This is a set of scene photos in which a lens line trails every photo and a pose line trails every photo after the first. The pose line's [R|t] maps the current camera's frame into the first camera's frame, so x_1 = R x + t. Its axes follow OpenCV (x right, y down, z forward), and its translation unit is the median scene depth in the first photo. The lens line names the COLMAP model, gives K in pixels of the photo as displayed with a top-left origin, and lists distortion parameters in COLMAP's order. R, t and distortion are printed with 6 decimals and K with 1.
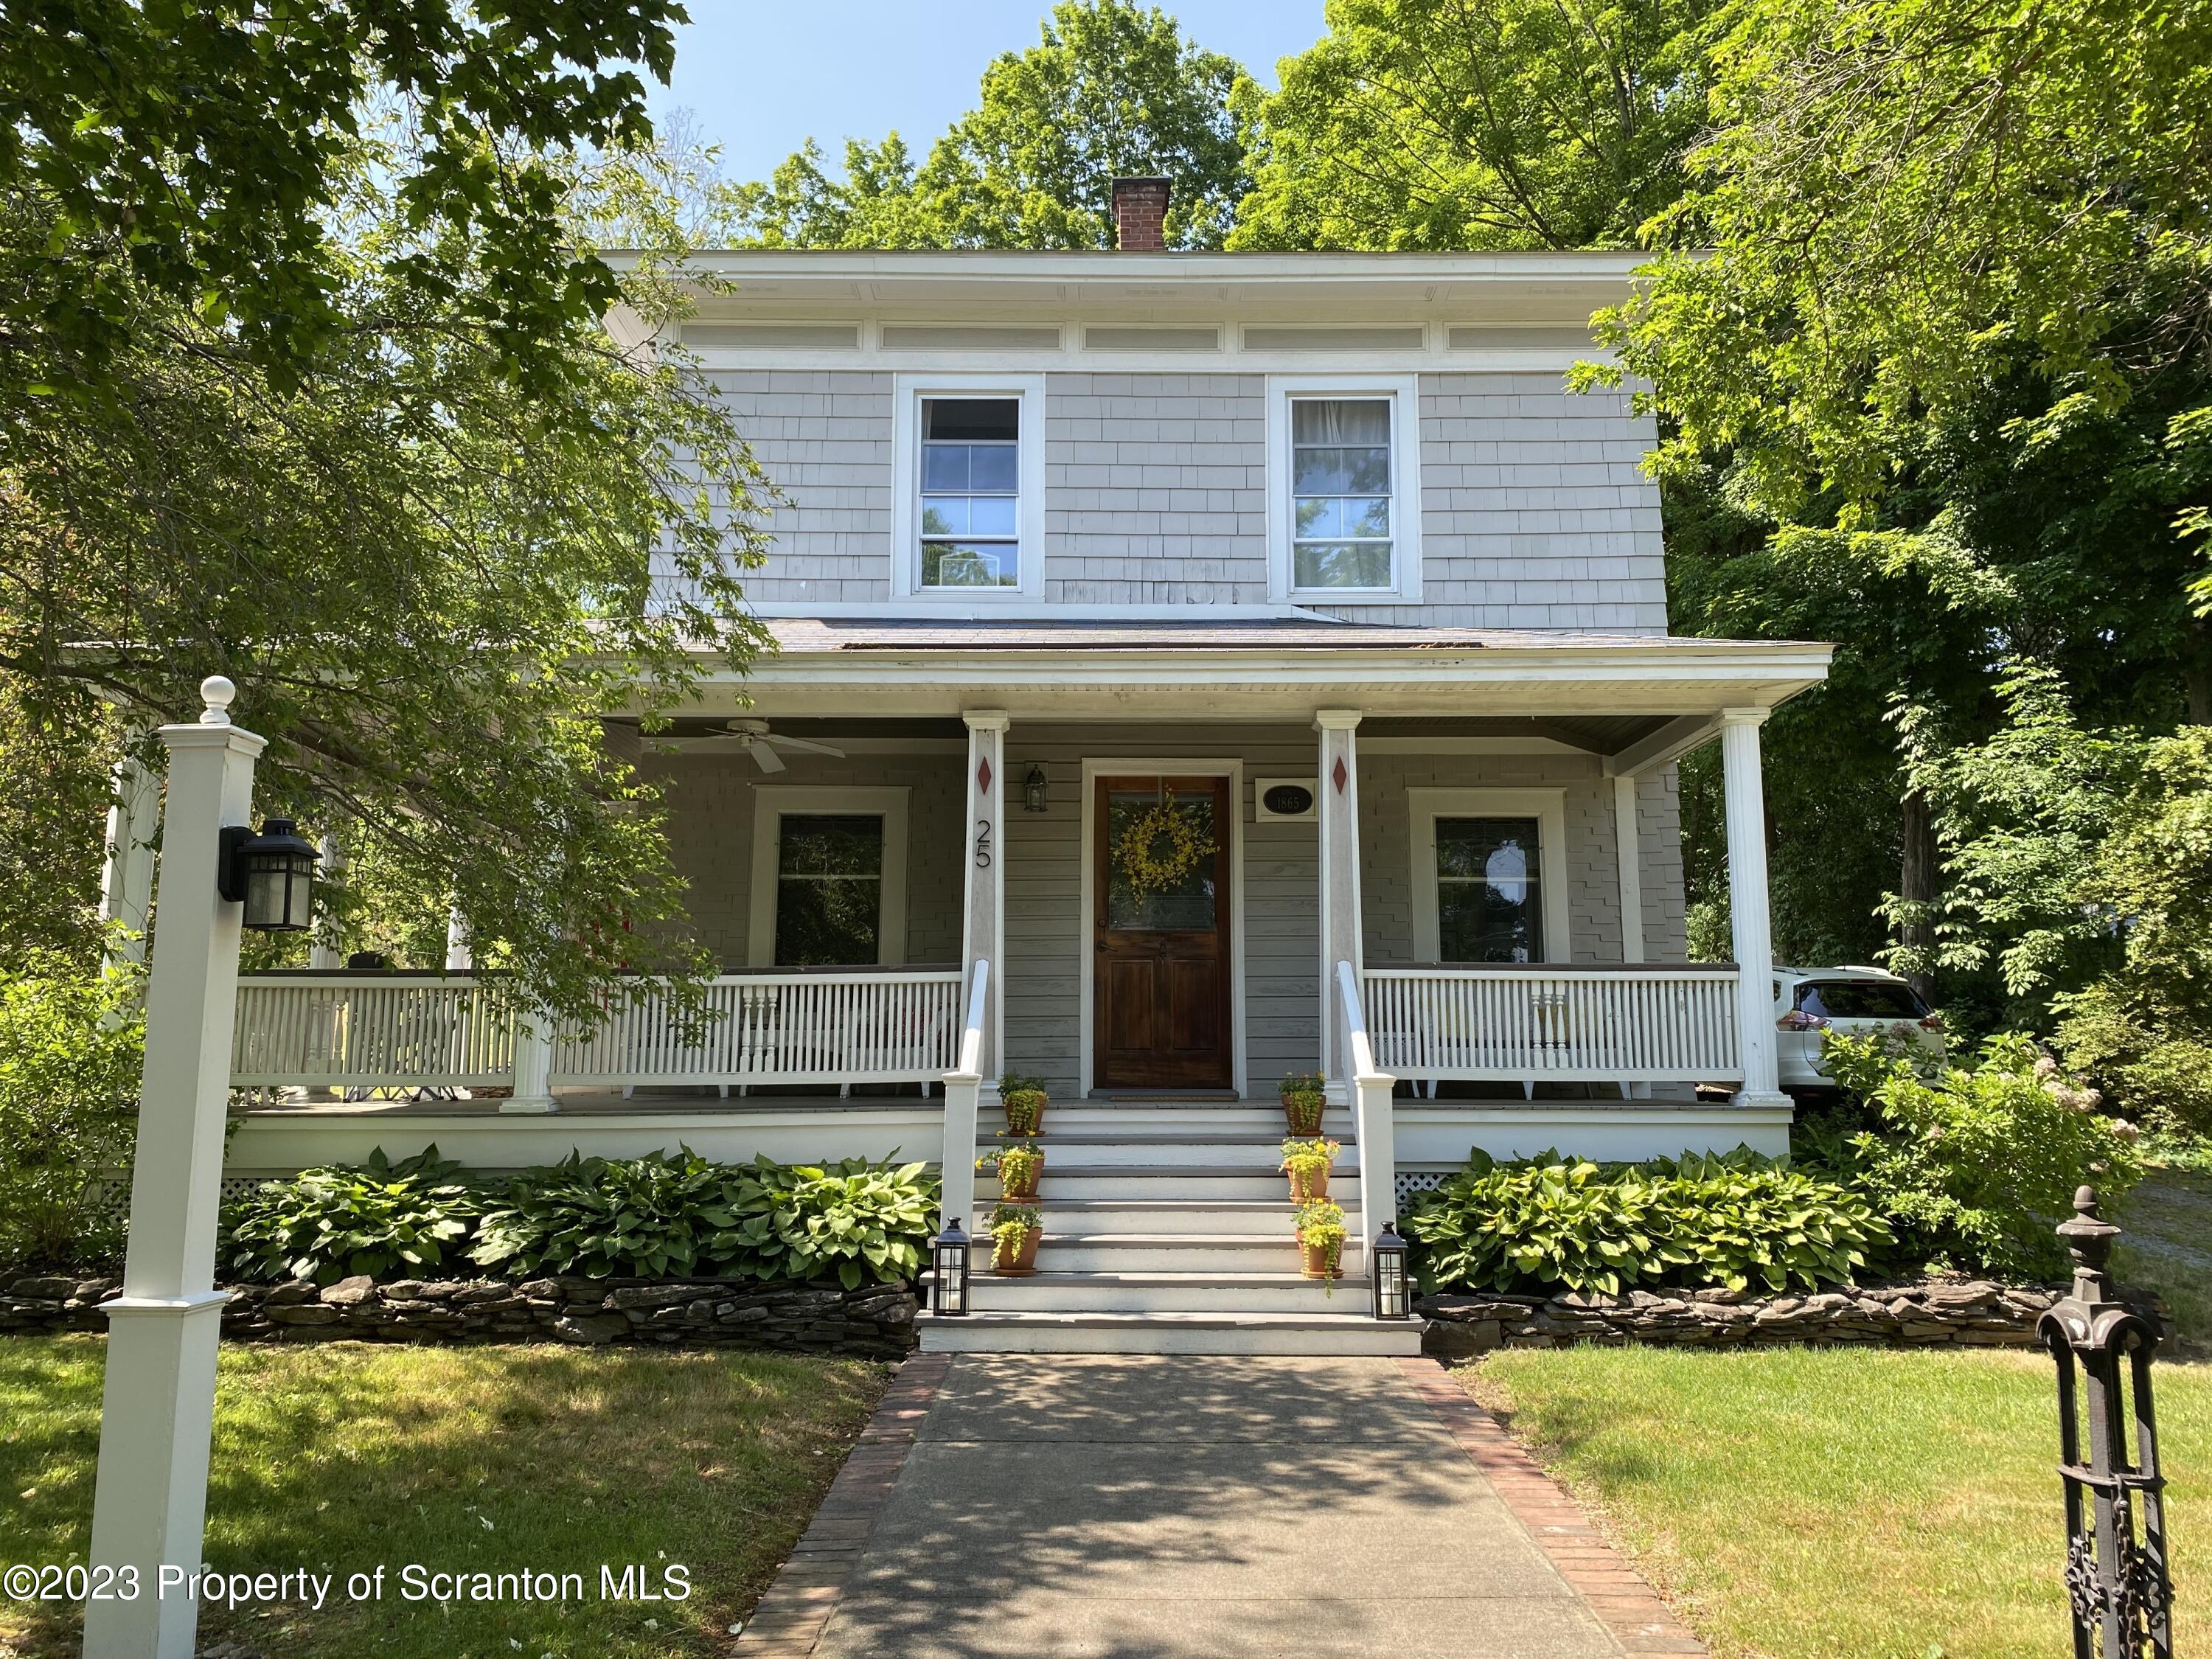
lens RADIAL K [[1667.1, 0, 1106.0], [0, 1667.1, 829.5], [0, 0, 1]] dist [0.005638, -0.000123]
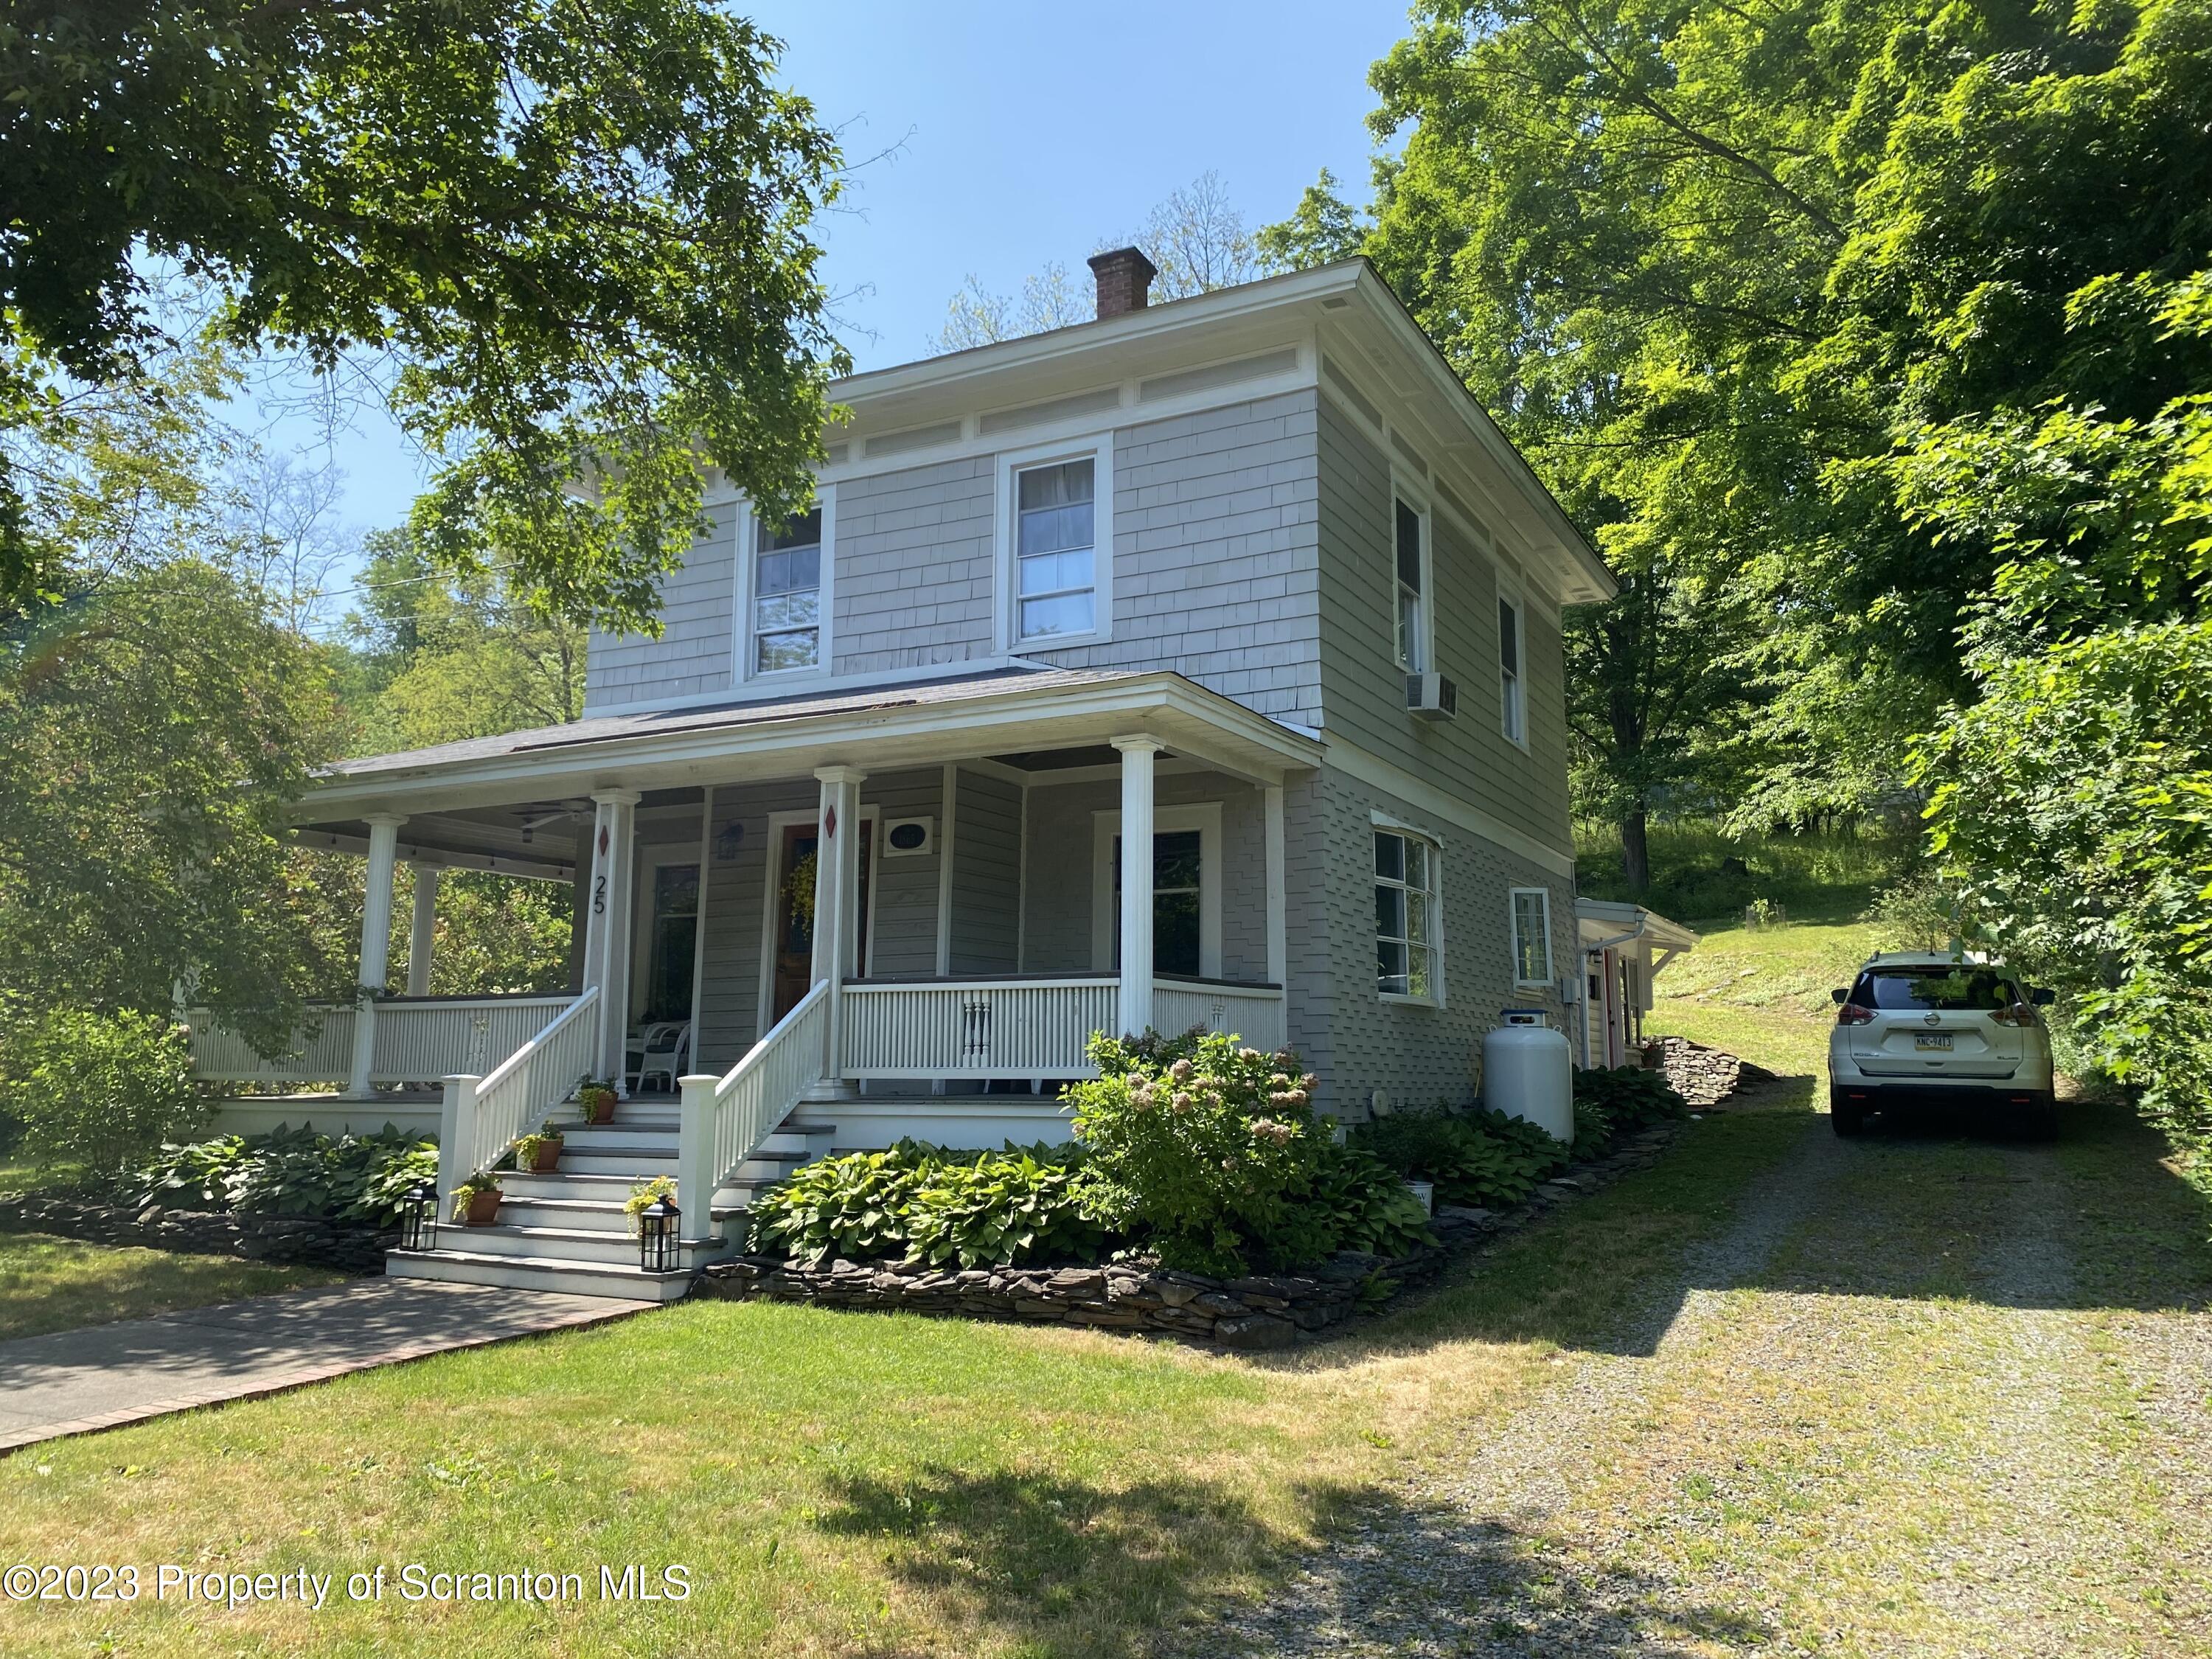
lens RADIAL K [[1667.4, 0, 1106.5], [0, 1667.4, 798.6], [0, 0, 1]] dist [0.053759, -0.174614]
pose [[0.892683, -0.073578, -0.444638, 0.661644], [0.067057, 0.997286, -0.030403, 0.000485], [0.445668, -0.002676, 0.895194, 0.017692]]
